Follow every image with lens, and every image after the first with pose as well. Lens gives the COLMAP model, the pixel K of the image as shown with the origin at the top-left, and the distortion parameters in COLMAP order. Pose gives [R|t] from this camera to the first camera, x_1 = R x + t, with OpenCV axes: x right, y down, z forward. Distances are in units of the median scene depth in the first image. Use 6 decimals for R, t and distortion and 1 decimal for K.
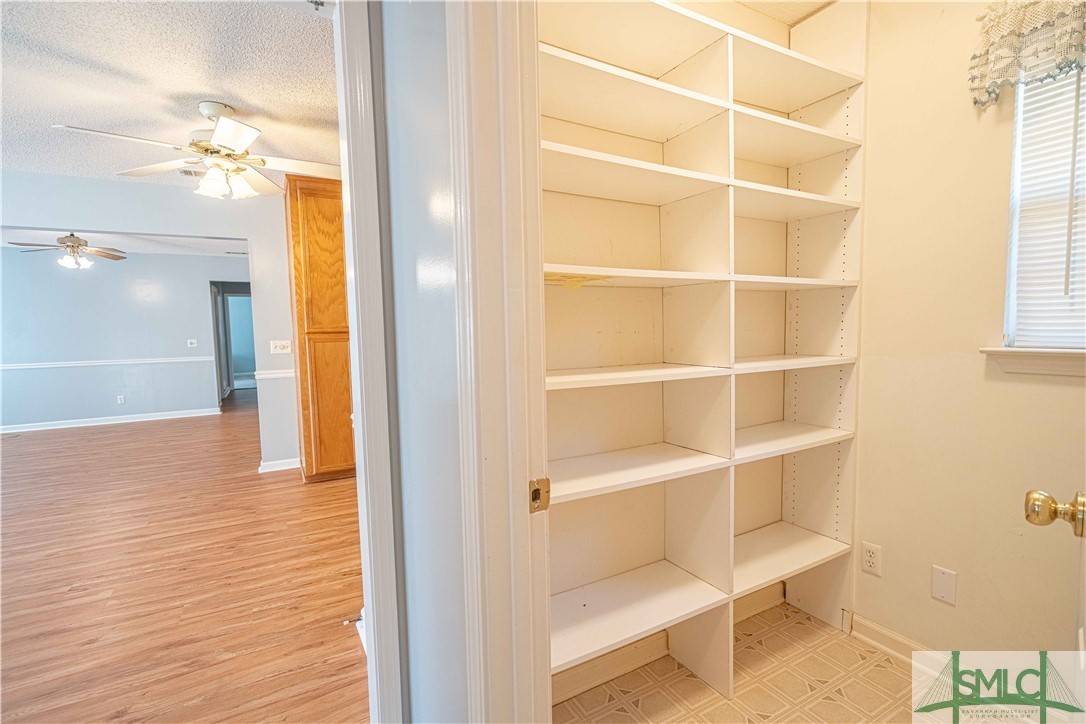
lens RADIAL K [[494.8, 0, 544.5], [0, 494.8, 364.1], [0, 0, 1]] dist [-0.003273, 0.000641]
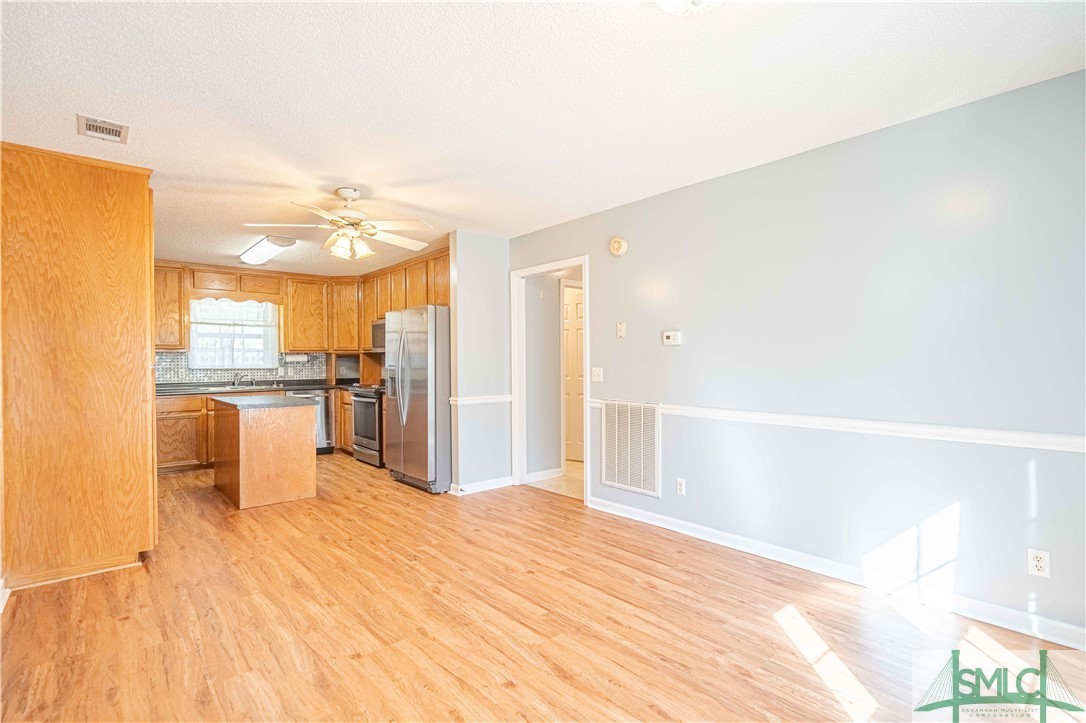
lens RADIAL K [[518.2, 0, 545.1], [0, 518.2, 364.7], [0, 0, 1]] dist [-0.001906, 0.000255]
pose [[-0.202254, 0.018198, 0.979164, -1.717872], [0.085166, 0.996366, -0.000926, -0.011832], [-0.975623, 0.083204, -0.203069, 0.658805]]
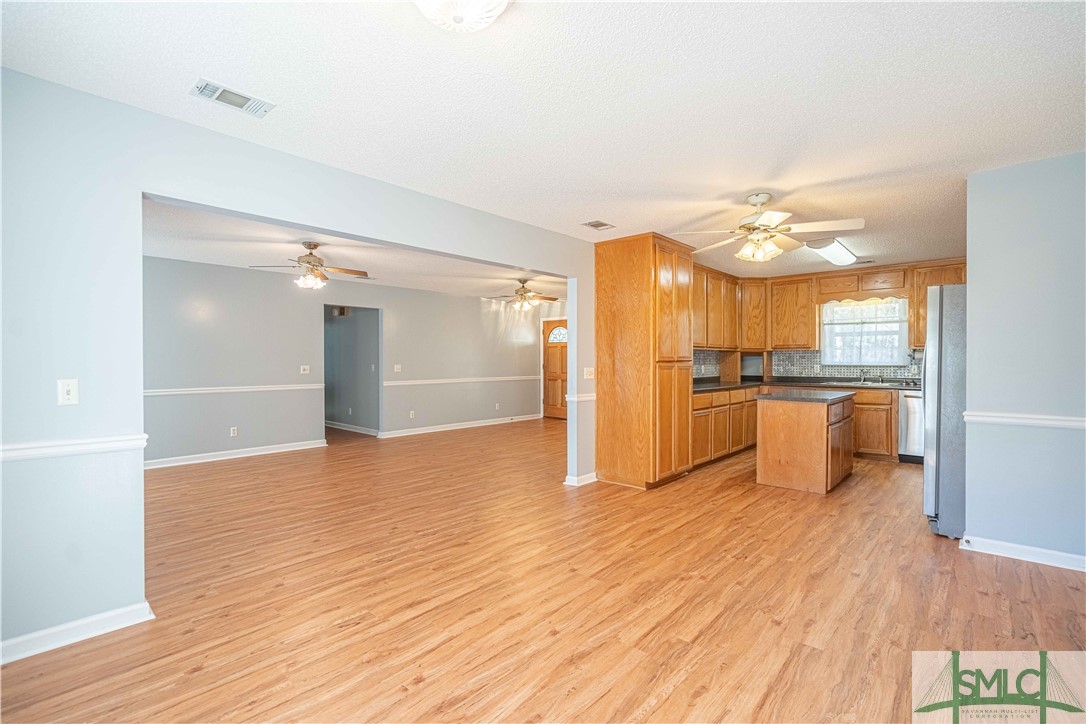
lens RADIAL K [[494.8, 0, 544.5], [0, 494.8, 364.1], [0, 0, 1]] dist [-0.003273, 0.000641]
pose [[0.946346, 0.020337, 0.322515, -1.353854], [0.002638, 0.997498, -0.070639, 0.032842], [-0.323145, 0.067700, 0.943925, -0.058397]]
